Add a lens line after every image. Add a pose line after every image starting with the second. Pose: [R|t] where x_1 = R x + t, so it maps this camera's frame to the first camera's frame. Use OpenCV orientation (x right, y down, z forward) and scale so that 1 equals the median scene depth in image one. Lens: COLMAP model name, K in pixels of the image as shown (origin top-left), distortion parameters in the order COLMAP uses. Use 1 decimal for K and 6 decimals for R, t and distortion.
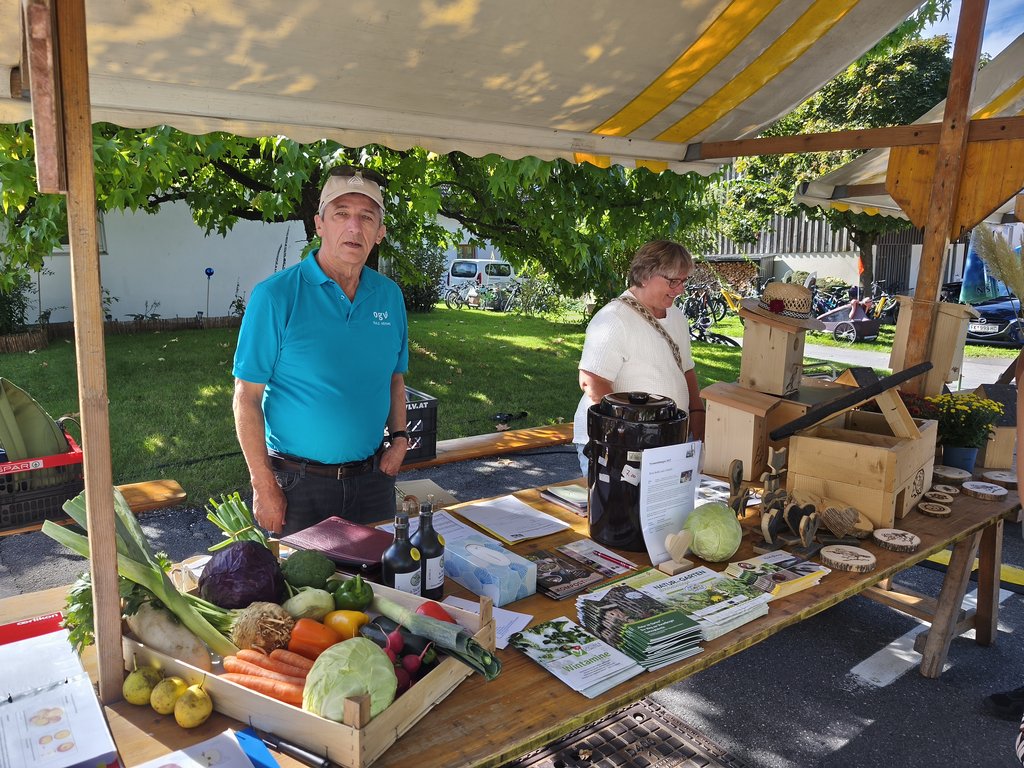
lens RADIAL K [[715.0, 0, 512.0], [0, 715.0, 384.0], [0, 0, 1]] dist [0.048115, -0.034556]
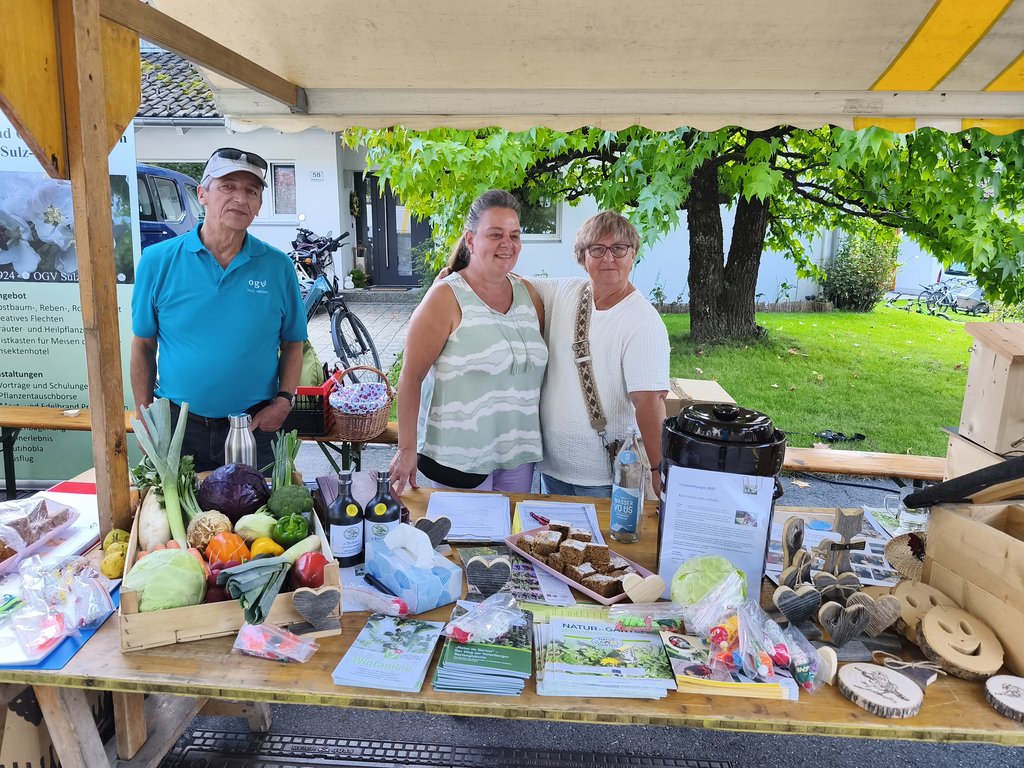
lens RADIAL K [[709.0, 0, 510.2], [0, 709.0, 400.7], [0, 0, 1]] dist [-0.004271, 0.002204]
pose [[0.785146, 0.151722, -0.600438, 0.371301], [-0.130815, 0.988281, 0.078668, -0.024850], [0.605337, 0.016781, 0.795793, 0.169531]]
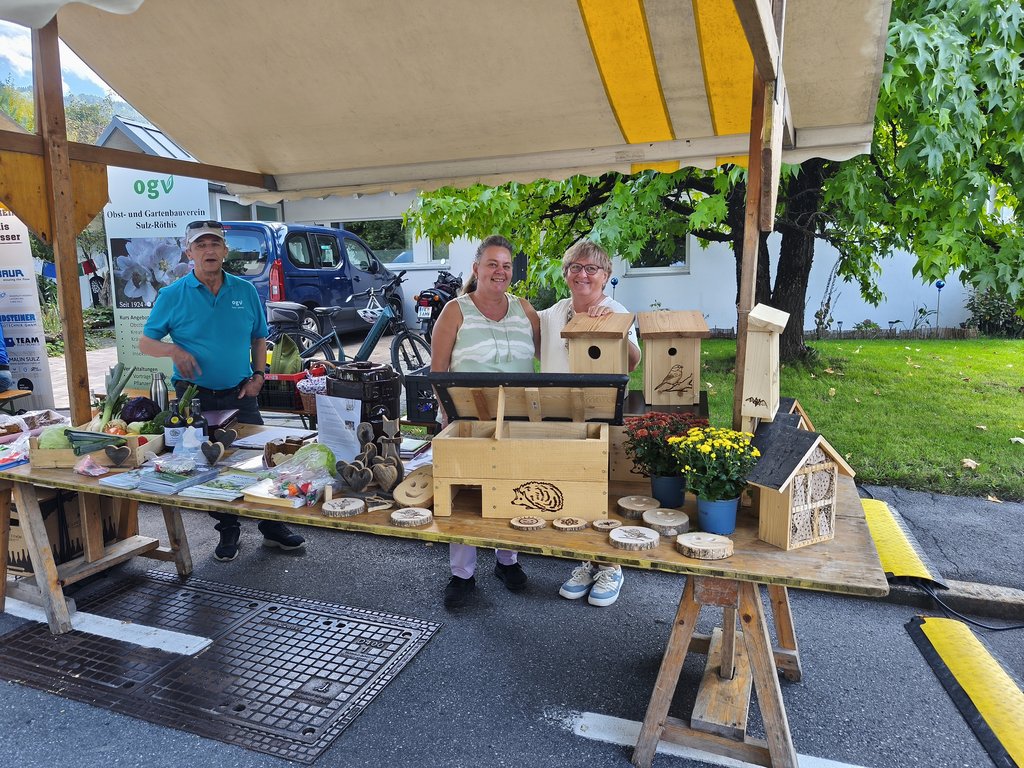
lens RADIAL K [[712.2, 0, 516.5], [0, 712.2, 406.3], [0, 0, 1]] dist [0.005177, -0.005001]
pose [[0.557615, 0.137231, -0.818678, 1.062632], [-0.136115, 0.988007, 0.072904, -0.036477], [0.818864, 0.070782, 0.569607, 0.367535]]
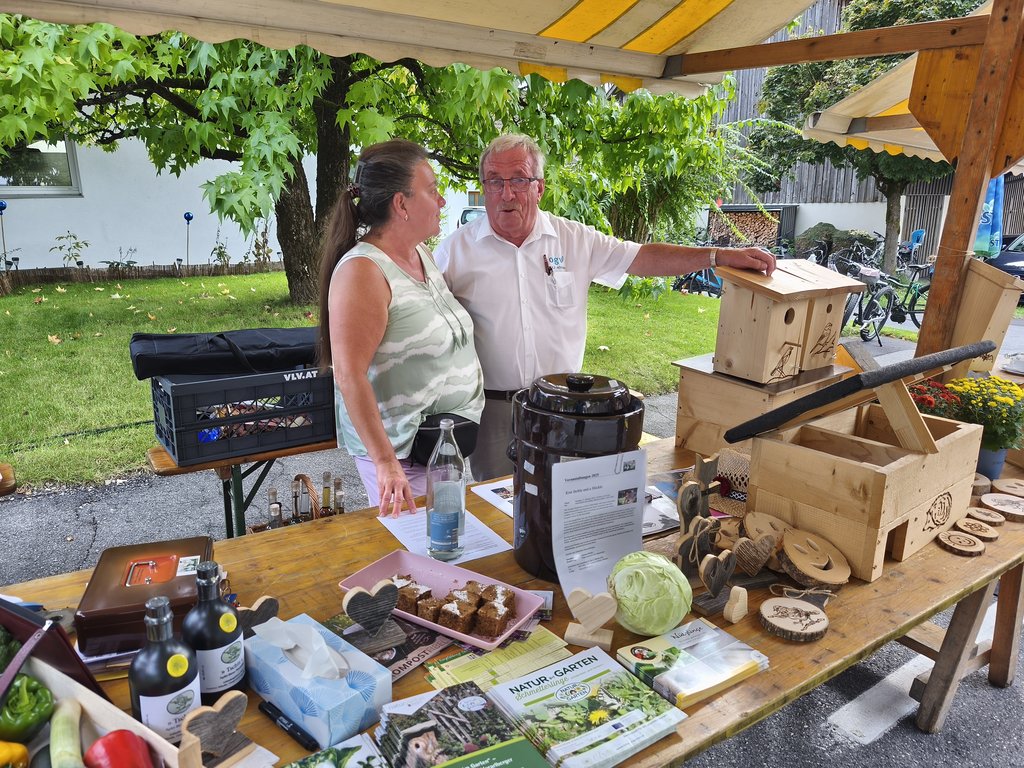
lens RADIAL K [[712.3, 0, 506.8], [0, 712.3, 390.1], [0, 0, 1]] dist [0.002133, 0.004612]
pose [[0.999309, 0.016780, -0.033167, 0.127782], [-0.014135, 0.996819, 0.078429, -0.026725], [0.034377, -0.077906, 0.996368, 0.221314]]
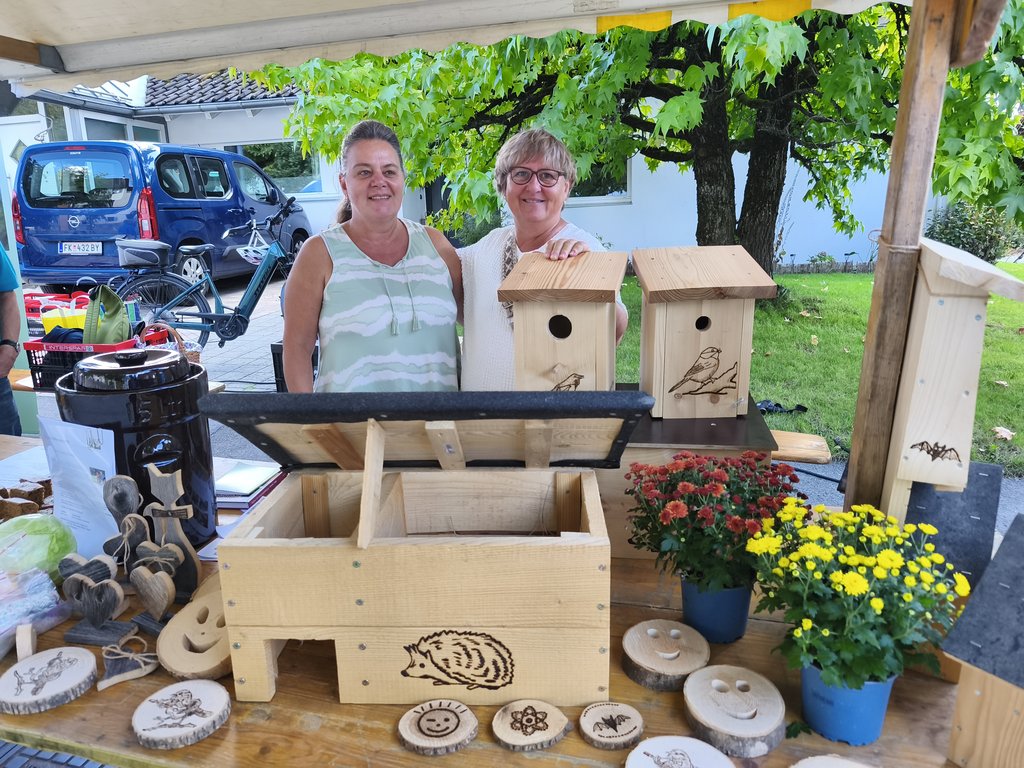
lens RADIAL K [[709.0, 0, 510.2], [0, 709.0, 400.7], [0, 0, 1]] dist [-0.004271, 0.002204]
pose [[0.628863, 0.186046, -0.754929, 0.724239], [-0.118899, 0.982541, 0.143095, -0.067180], [0.768371, -0.000227, 0.640005, 0.620480]]
